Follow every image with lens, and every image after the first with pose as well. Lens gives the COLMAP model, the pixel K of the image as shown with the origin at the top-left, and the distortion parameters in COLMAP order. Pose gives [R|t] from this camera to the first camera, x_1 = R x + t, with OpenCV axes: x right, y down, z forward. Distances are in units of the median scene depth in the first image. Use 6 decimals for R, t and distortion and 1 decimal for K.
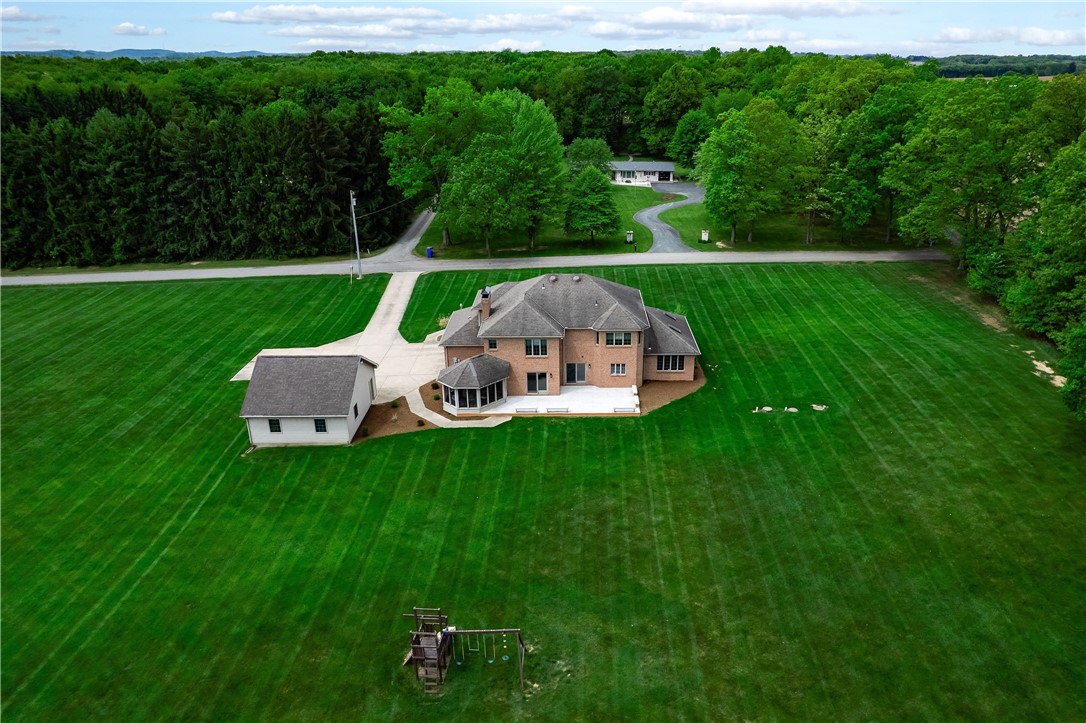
lens RADIAL K [[767.1, 0, 567.8], [0, 767.1, 362.8], [0, 0, 1]] dist [-0.077070, 0.083238]
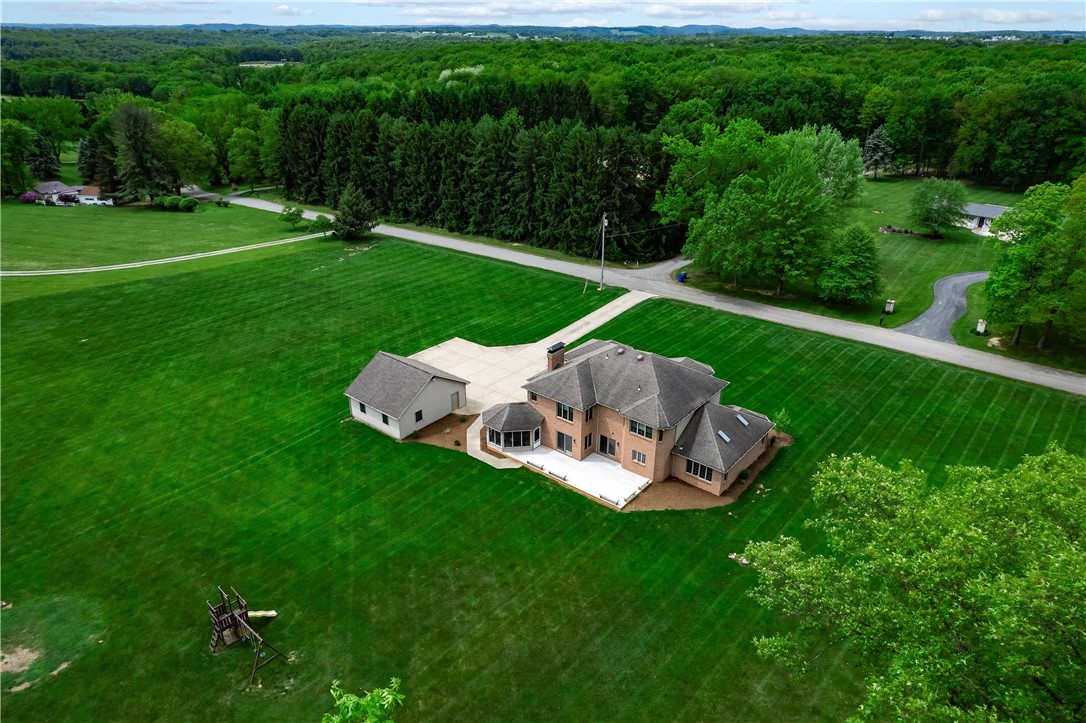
lens RADIAL K [[710.7, 0, 545.2], [0, 710.7, 360.9], [0, 0, 1]] dist [-0.075039, 0.075820]
pose [[0.764119, 0.278003, -0.582096, 0.388791], [-0.243194, 0.959935, 0.139214, -0.173058], [0.597476, 0.035186, 0.801114, 0.148530]]
